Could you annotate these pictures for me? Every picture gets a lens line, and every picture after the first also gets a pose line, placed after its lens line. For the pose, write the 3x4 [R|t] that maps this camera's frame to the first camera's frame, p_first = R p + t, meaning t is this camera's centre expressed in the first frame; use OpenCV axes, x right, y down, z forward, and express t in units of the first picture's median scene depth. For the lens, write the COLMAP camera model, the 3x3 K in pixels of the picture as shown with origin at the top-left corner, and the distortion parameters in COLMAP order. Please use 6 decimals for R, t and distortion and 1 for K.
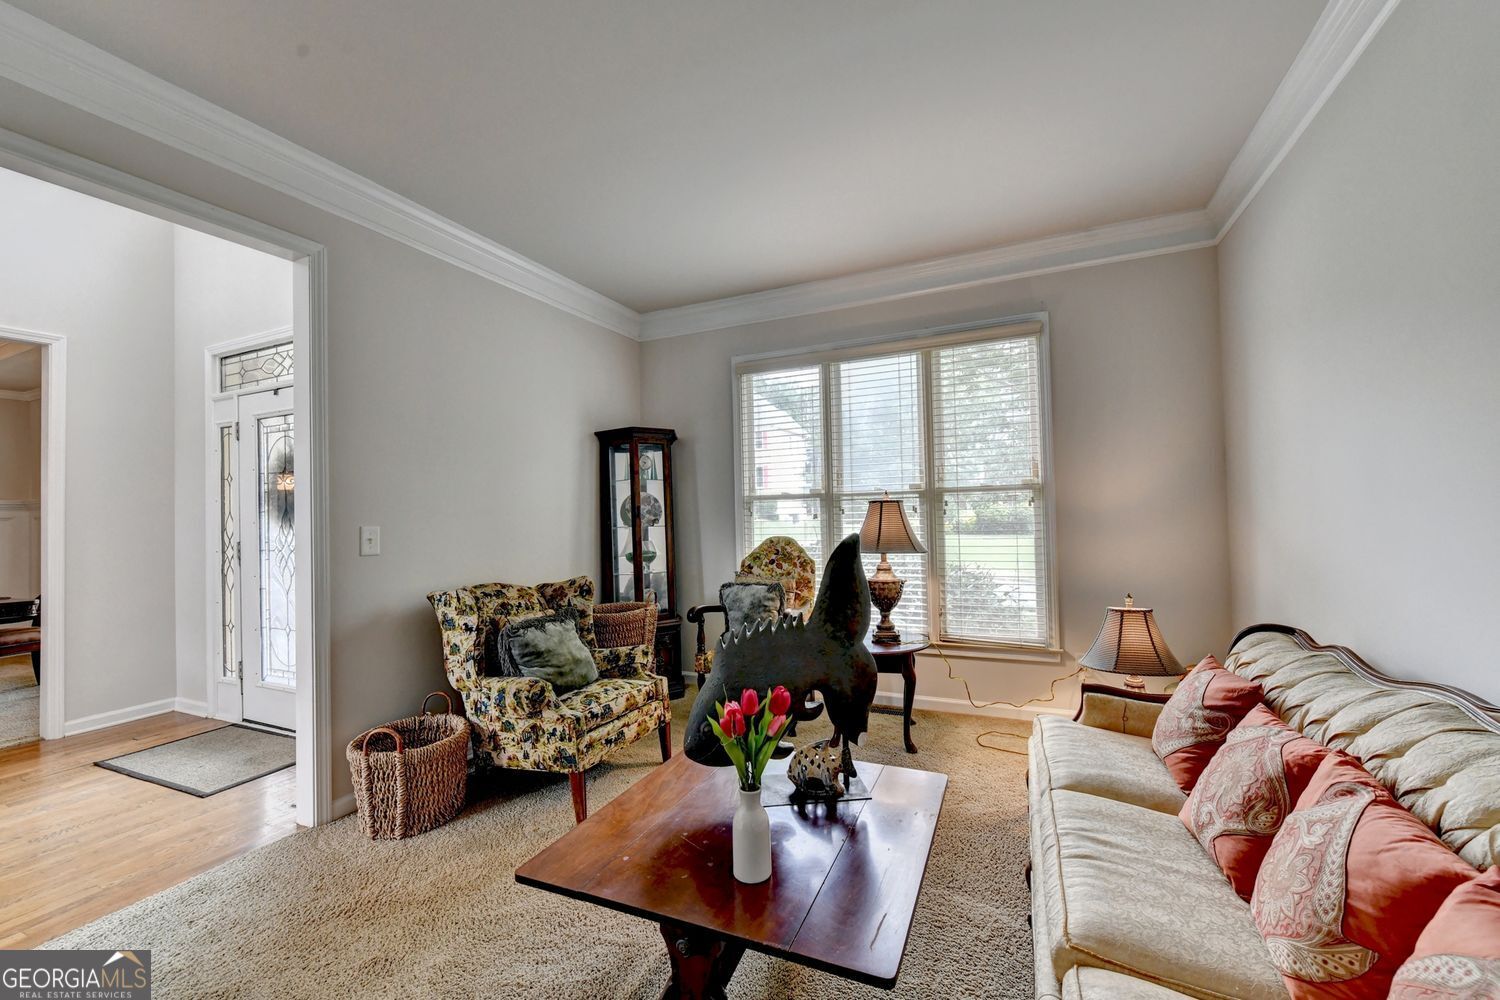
lens RADIAL K [[594.1, 0, 756.9], [0, 594.1, 502.2], [0, 0, 1]] dist [-0.007908, -0.000486]
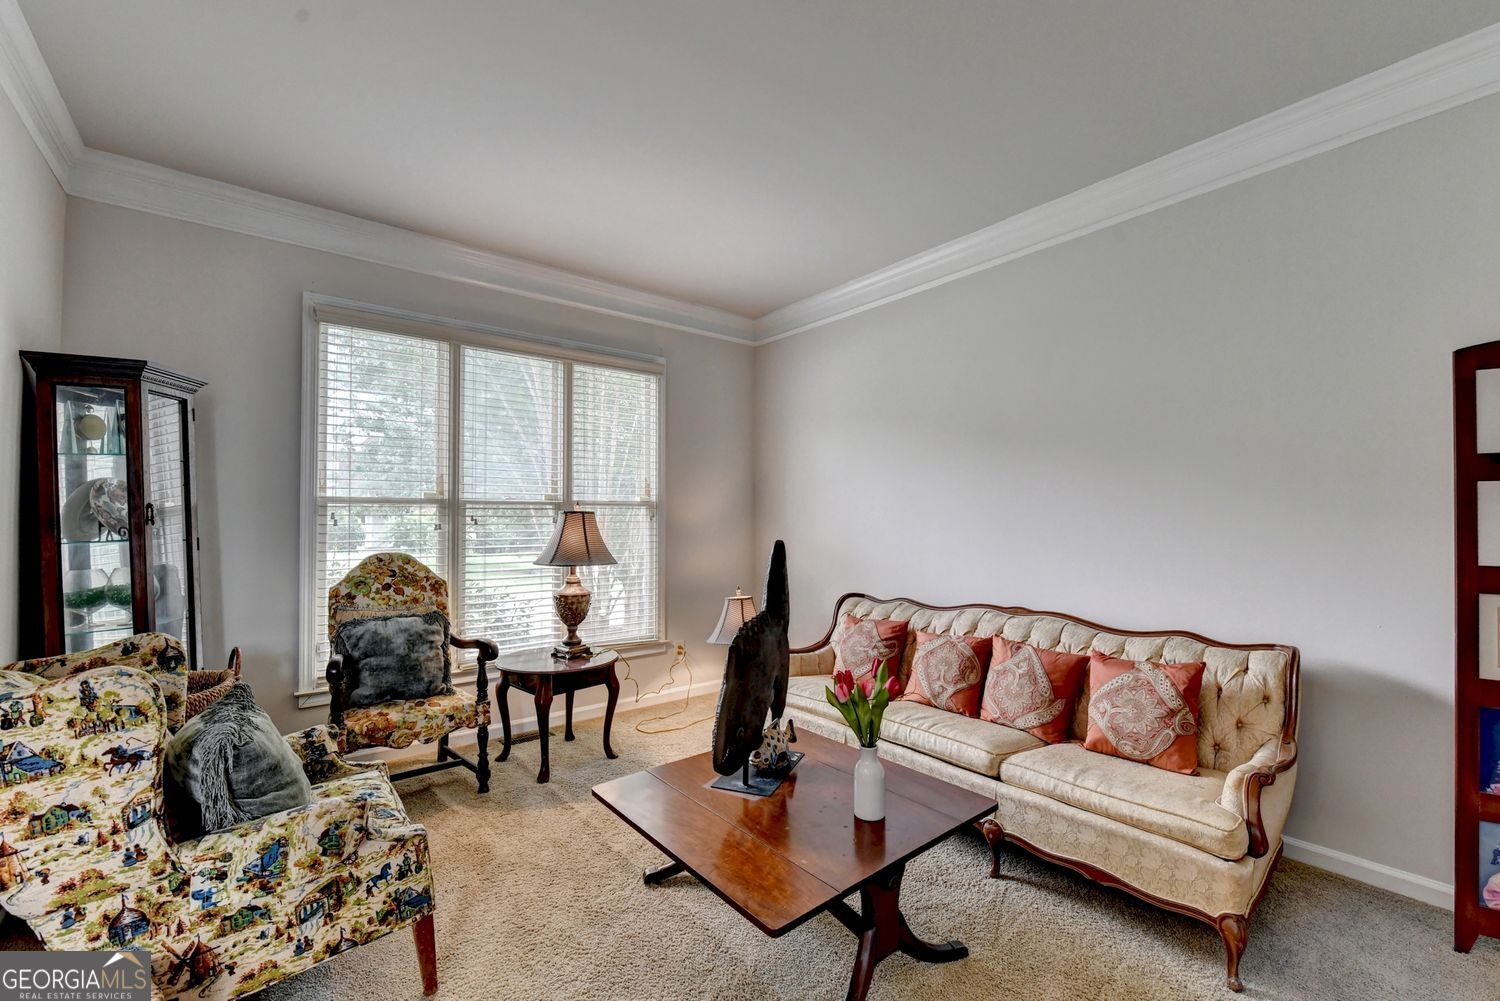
lens RADIAL K [[625.6, 0, 759.2], [0, 625.6, 507.2], [0, 0, 1]] dist [-0.008717, -0.000551]
pose [[0.447599, 0.041882, 0.893253, -0.565505], [-0.026817, 0.999082, -0.033407, 0.016425], [-0.893832, -0.009002, 0.448311, 0.274549]]
